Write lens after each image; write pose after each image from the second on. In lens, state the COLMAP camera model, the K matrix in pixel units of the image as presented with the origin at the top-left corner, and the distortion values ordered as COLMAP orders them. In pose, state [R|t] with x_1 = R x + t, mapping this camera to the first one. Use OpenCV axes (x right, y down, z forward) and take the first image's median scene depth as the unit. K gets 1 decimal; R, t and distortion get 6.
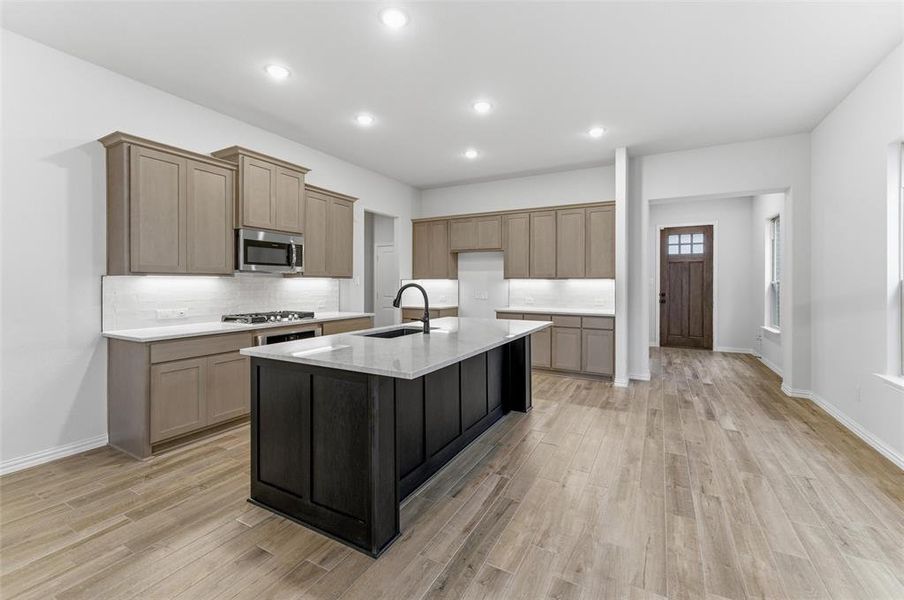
lens RADIAL K [[383.0, 0, 454.6], [0, 383.0, 283.8], [0, 0, 1]] dist [0.002239, 0.000157]
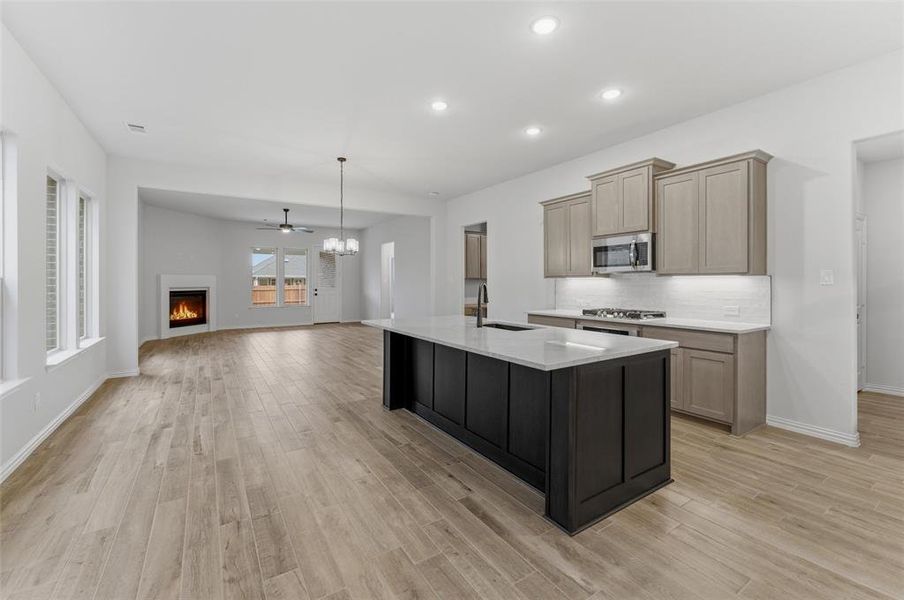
lens RADIAL K [[383.0, 0, 454.6], [0, 383.0, 283.8], [0, 0, 1]] dist [0.002239, 0.000157]
pose [[-0.479889, 0.001290, -0.877328, 1.108748], [-0.003399, 0.999989, 0.003329, -0.000411], [0.877322, 0.004580, -0.479879, 1.741598]]
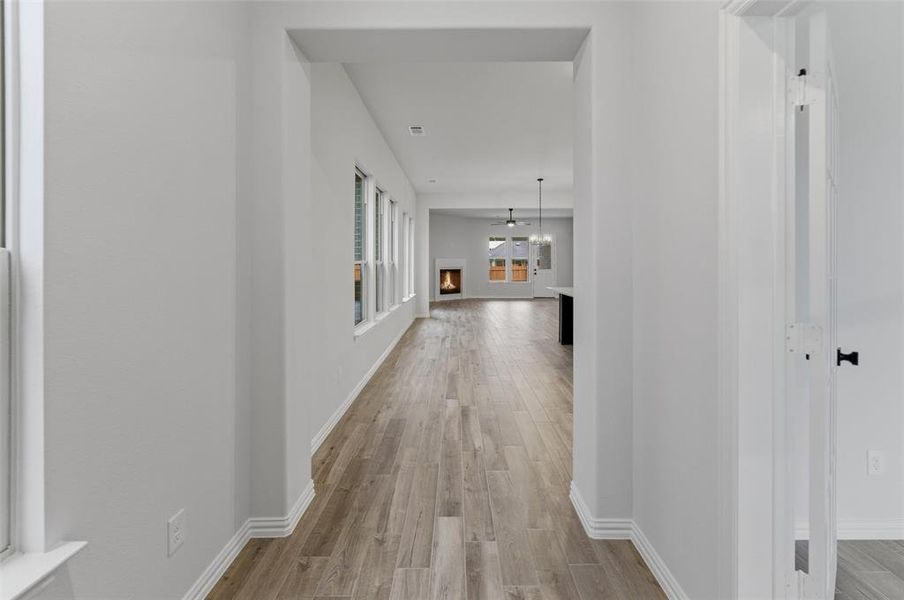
lens RADIAL K [[382.9, 0, 452.7], [0, 382.9, 280.7], [0, 0, 1]] dist [0.001196, 0.000163]
pose [[-0.886171, 0.023897, -0.462741, 1.615661], [0.002830, 0.998930, 0.046167, -0.003239], [0.463349, 0.039602, -0.885291, 2.591908]]
